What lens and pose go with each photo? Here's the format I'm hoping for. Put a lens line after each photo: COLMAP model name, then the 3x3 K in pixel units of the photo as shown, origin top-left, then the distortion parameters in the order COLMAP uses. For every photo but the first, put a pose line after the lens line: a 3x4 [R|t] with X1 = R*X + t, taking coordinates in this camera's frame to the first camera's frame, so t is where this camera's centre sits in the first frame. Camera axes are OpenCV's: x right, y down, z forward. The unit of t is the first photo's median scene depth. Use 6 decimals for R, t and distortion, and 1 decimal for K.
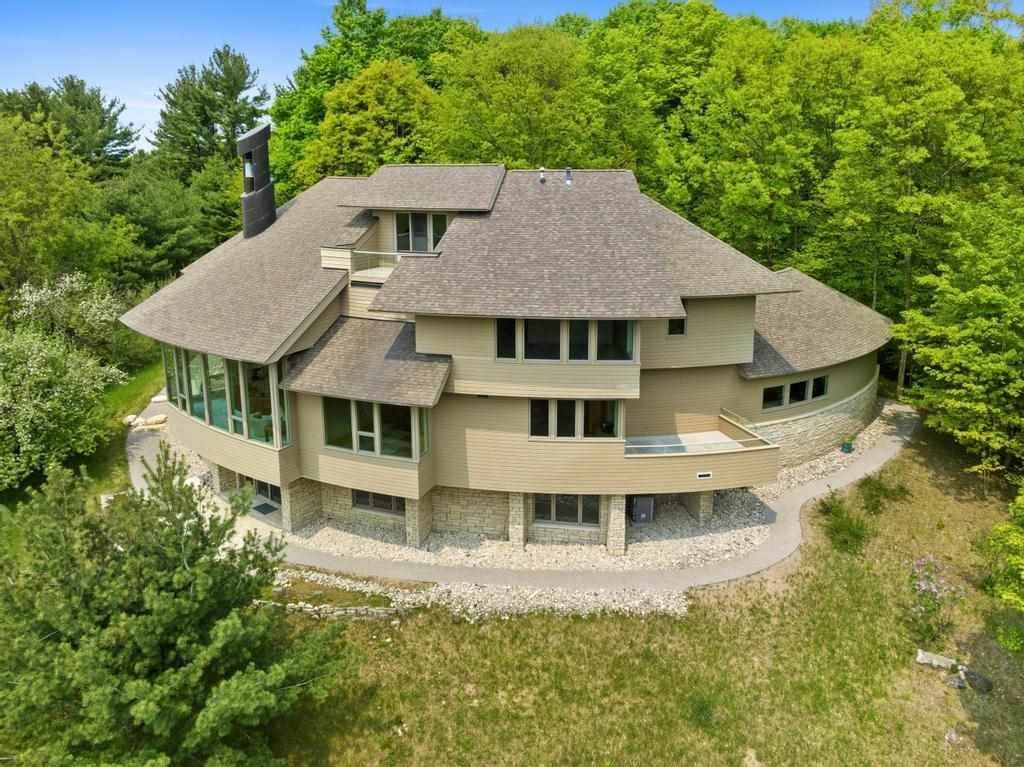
lens RADIAL K [[722.5, 0, 525.2], [0, 722.5, 303.6], [0, 0, 1]] dist [-0.015539, 0.001579]
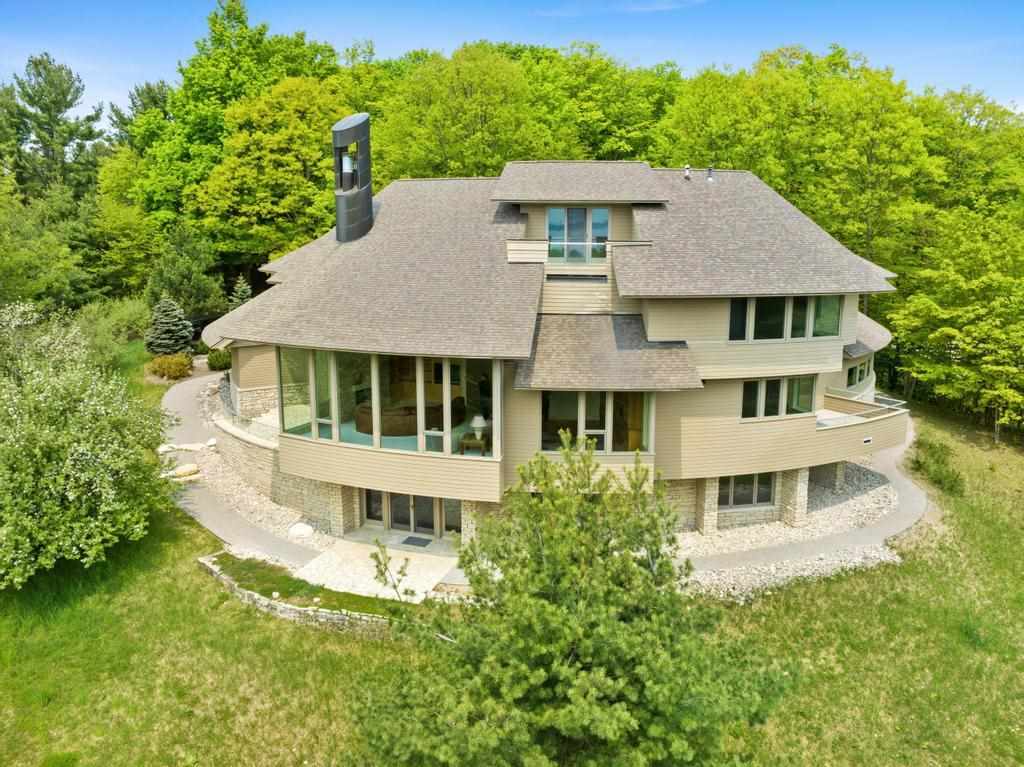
lens RADIAL K [[720.2, 0, 518.5], [0, 720.2, 334.8], [0, 0, 1]] dist [-0.039136, 0.023807]
pose [[0.942396, -0.050452, 0.330673, -0.607052], [0.059691, 0.998058, -0.017838, 0.062864], [-0.329131, 0.036548, 0.943577, 0.135918]]
